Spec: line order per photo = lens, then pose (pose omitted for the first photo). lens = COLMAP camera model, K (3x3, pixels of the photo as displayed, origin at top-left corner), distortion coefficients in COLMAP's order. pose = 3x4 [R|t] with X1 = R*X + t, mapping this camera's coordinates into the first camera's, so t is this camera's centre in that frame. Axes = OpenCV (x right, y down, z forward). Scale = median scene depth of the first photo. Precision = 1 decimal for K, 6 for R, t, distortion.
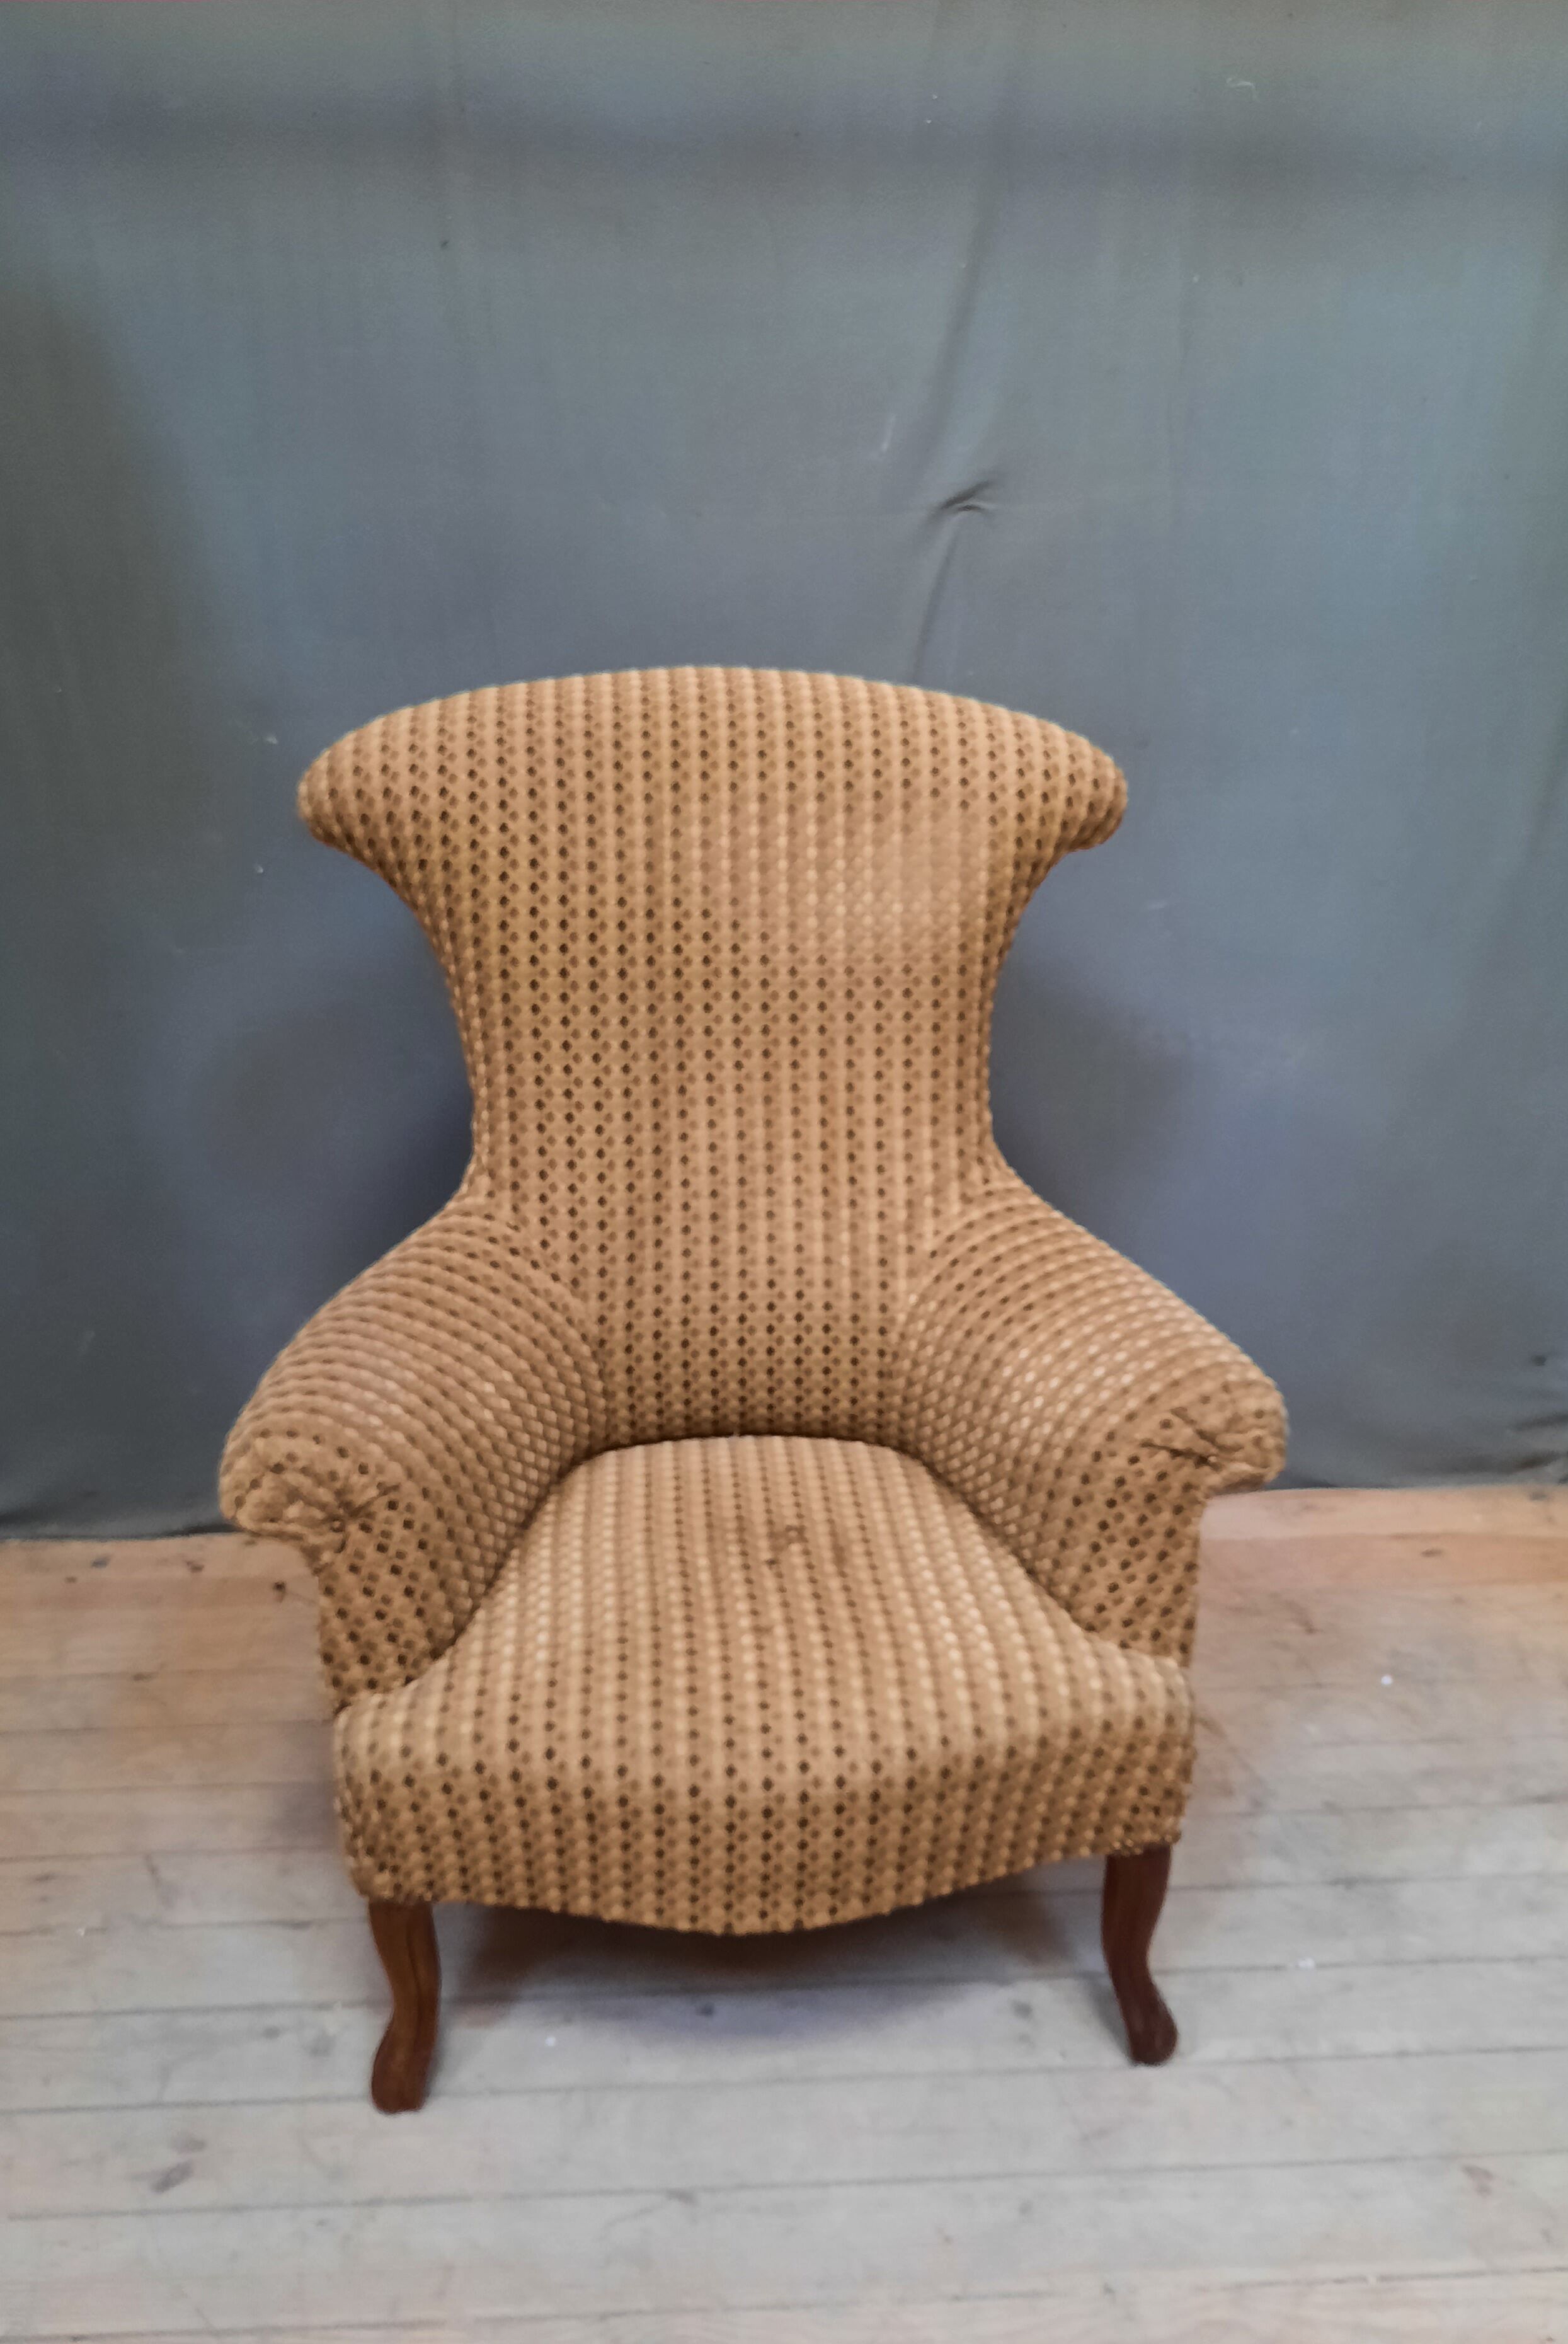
lens RADIAL K [[1867.6, 0, 796.0], [0, 1867.6, 1190.6], [0, 0, 1]] dist [0.020058, -0.025442]
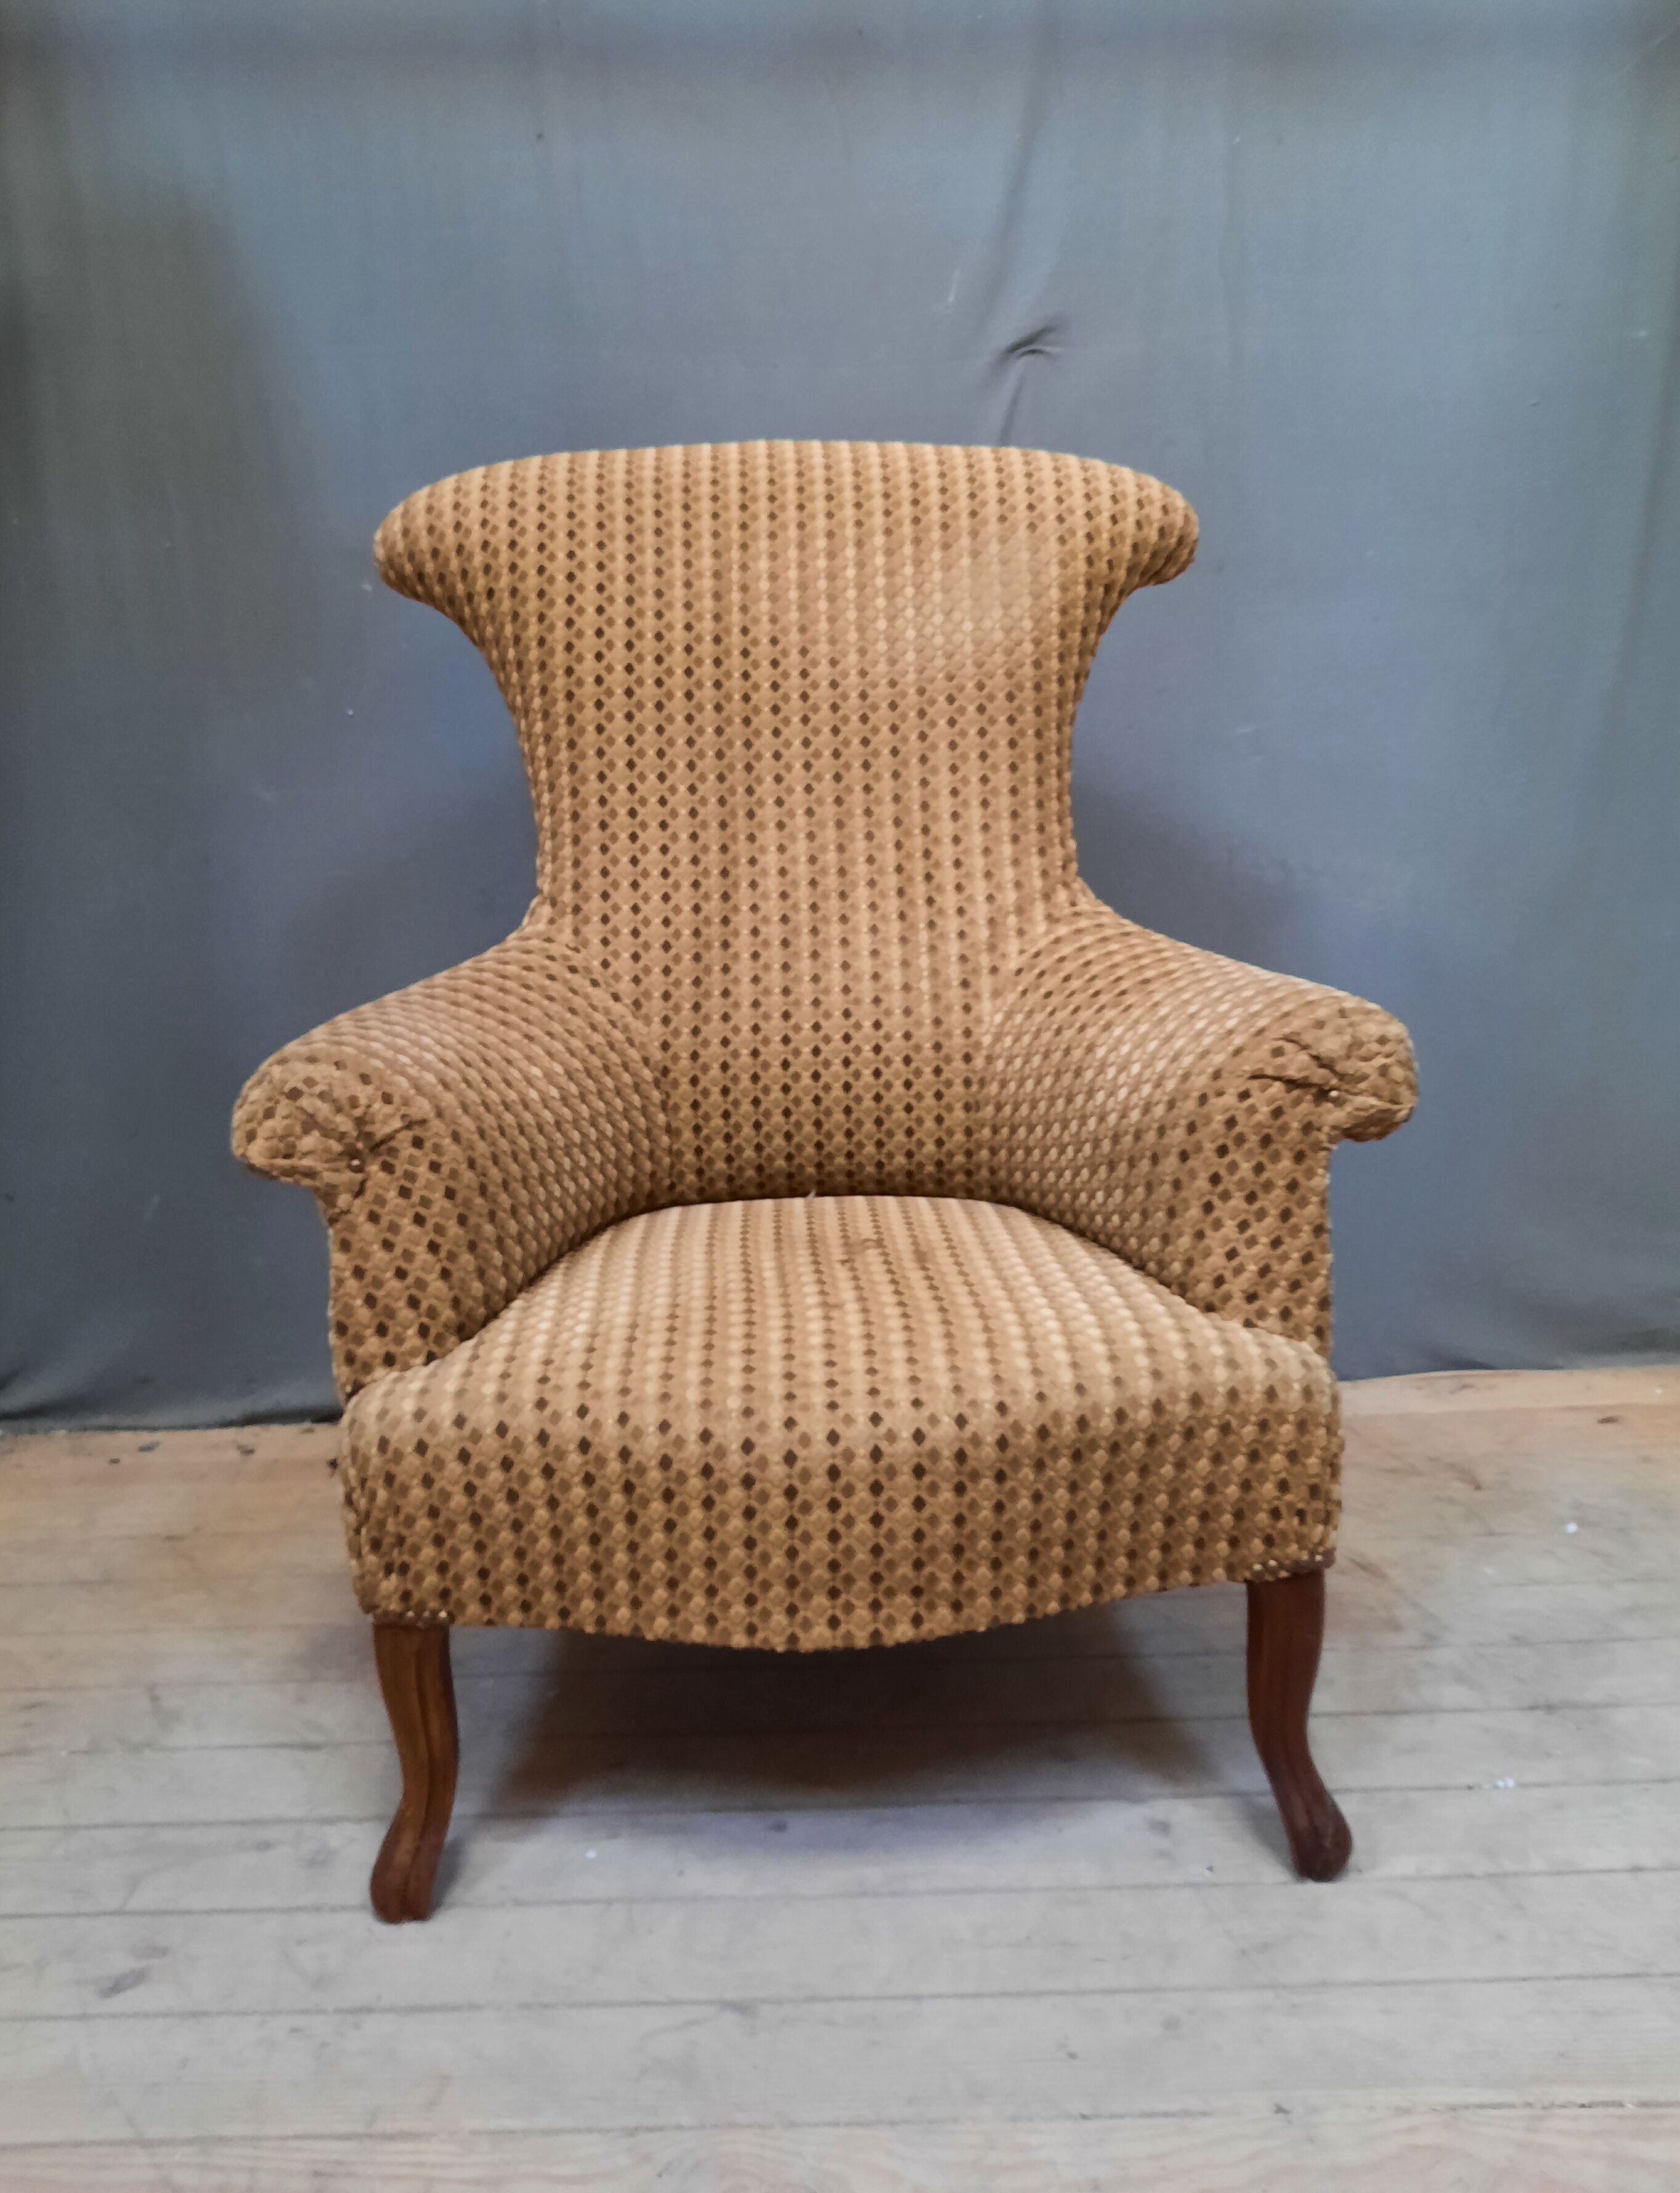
lens RADIAL K [[1812.2, 0, 811.9], [0, 1812.2, 907.6], [0, 0, 1]] dist [0.014630, -0.014934]
pose [[0.998054, -0.026278, -0.056555, 0.024251], [0.011486, 0.968827, -0.247471, 0.246109], [0.061295, 0.246339, 0.967243, 0.118456]]
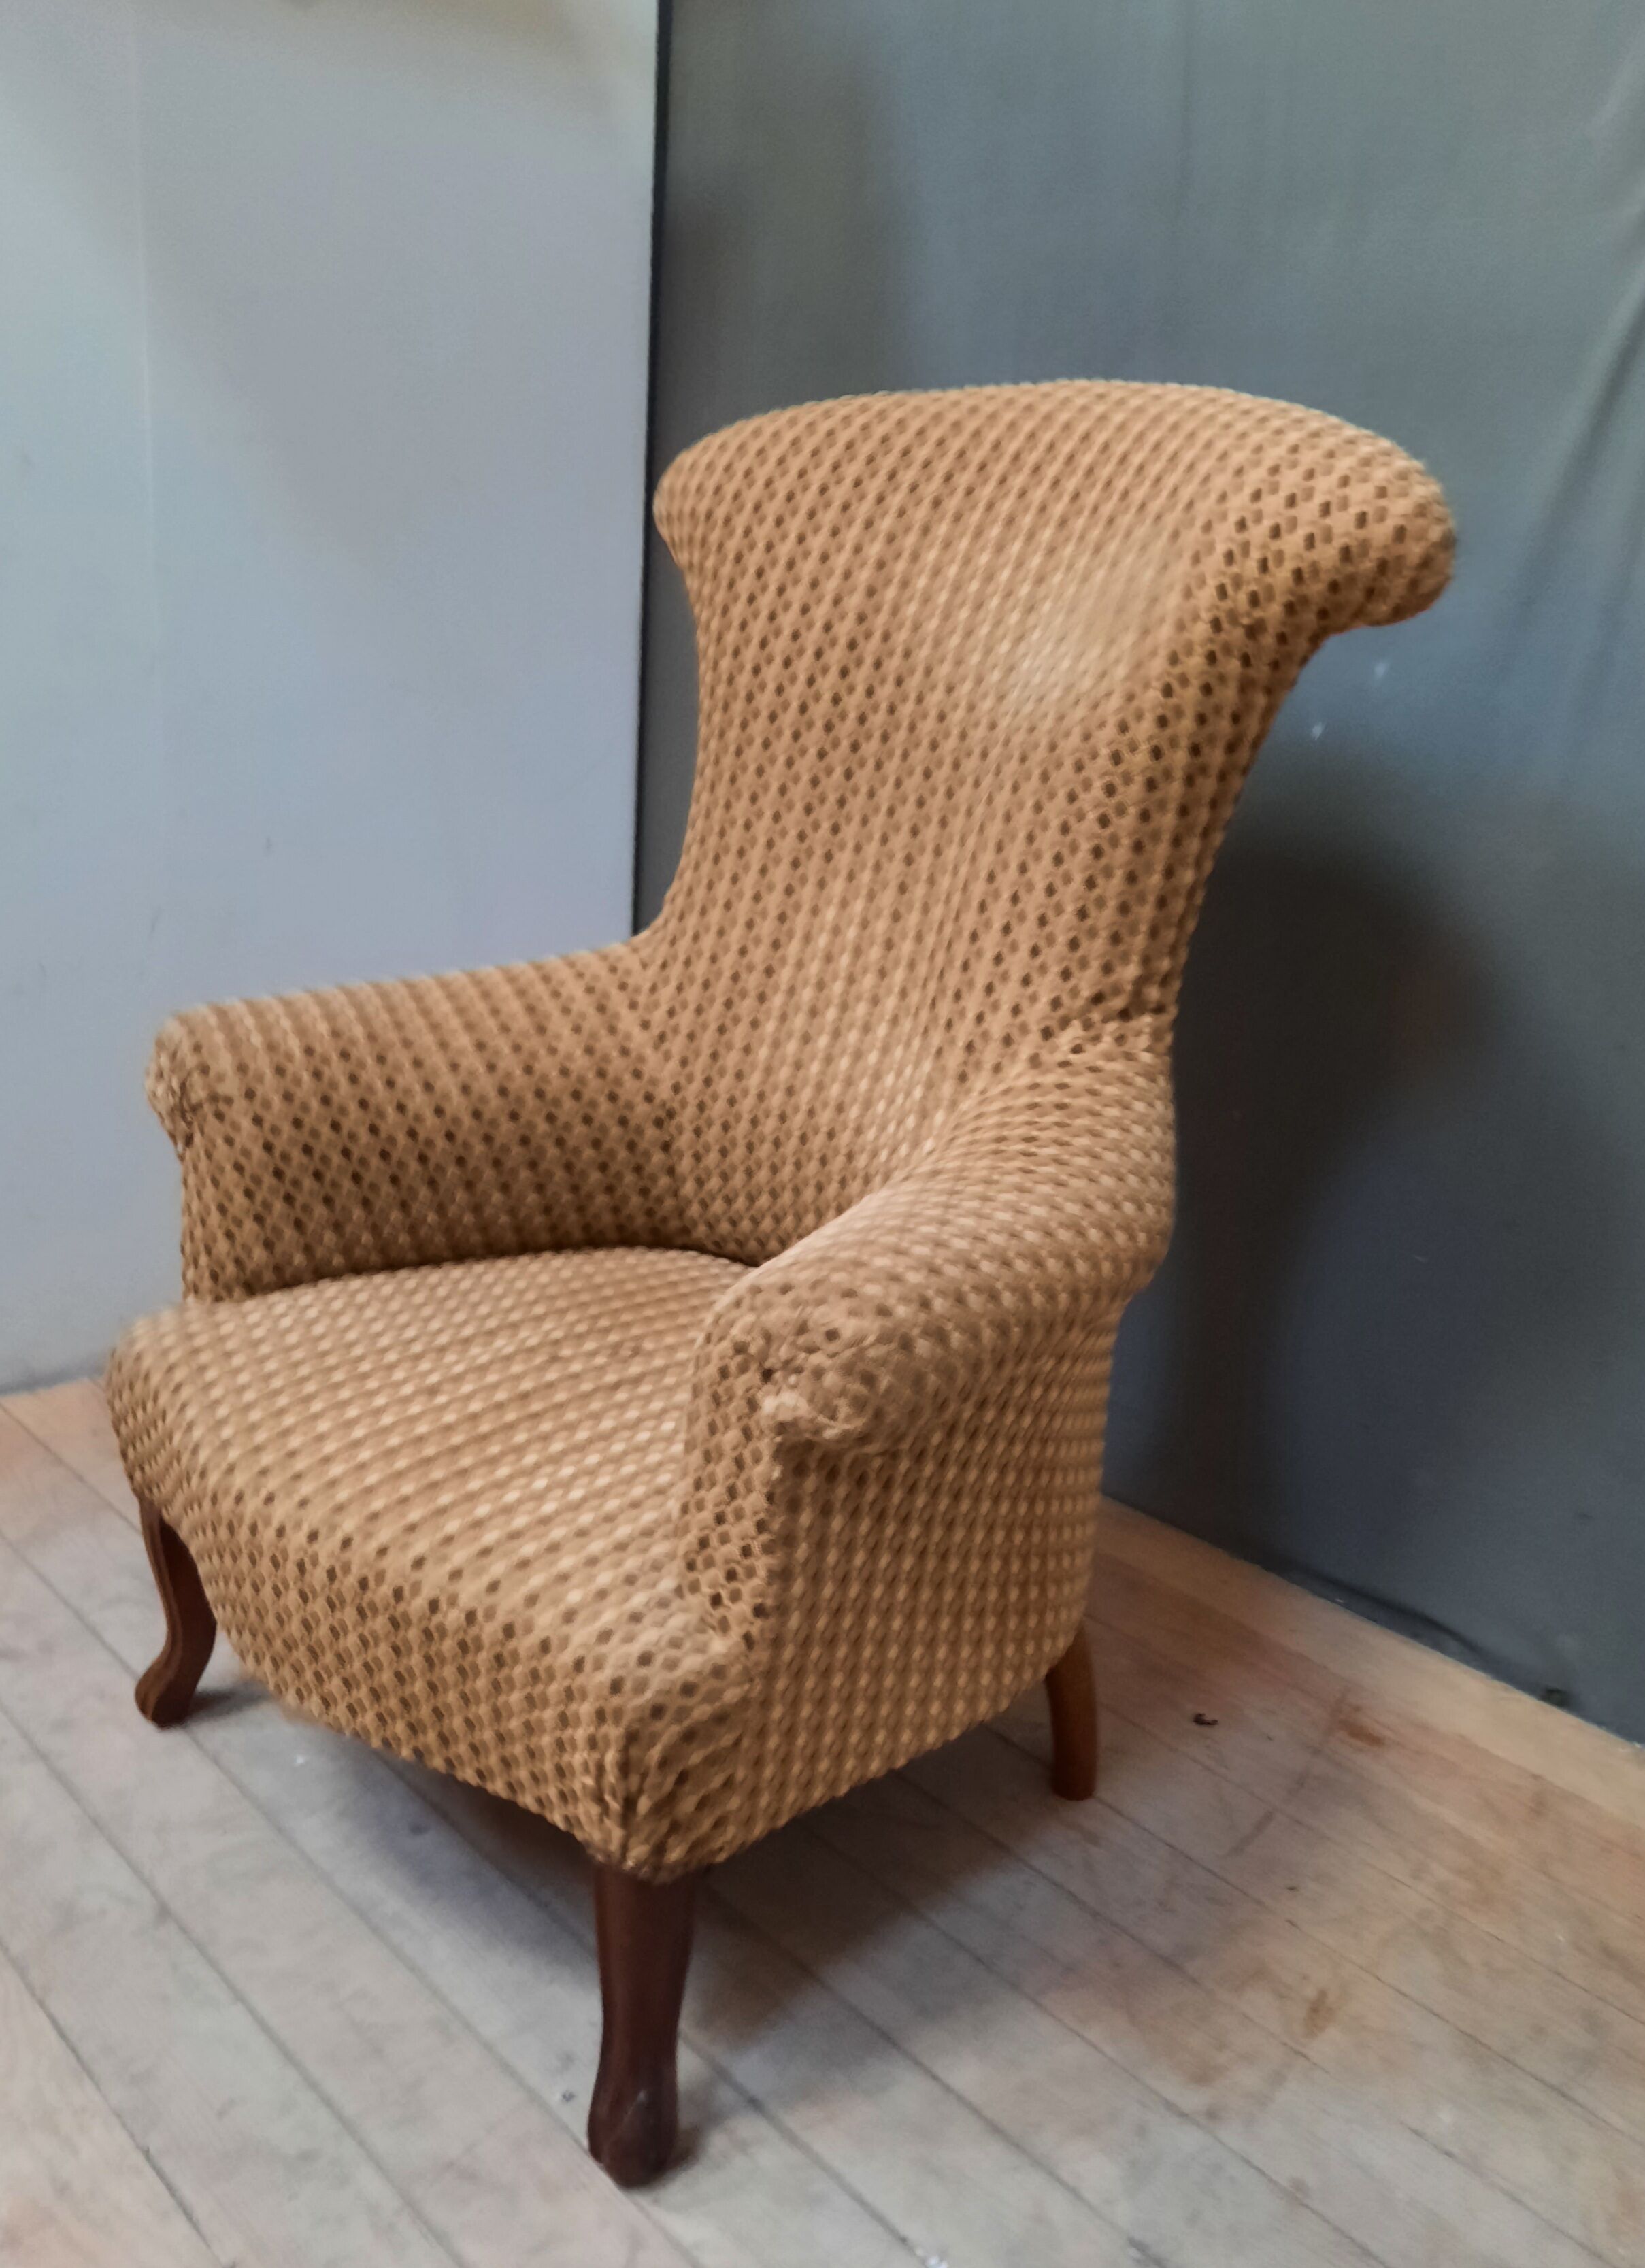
lens RADIAL K [[2033.4, 0, 806.5], [0, 2033.4, 1148.0], [0, 0, 1]] dist [0.017820, 0.017677]
pose [[0.613992, 0.264726, -0.743595, 0.707621], [-0.305216, 0.948426, 0.085629, -0.005240], [0.727913, 0.174382, 0.663124, 0.447713]]
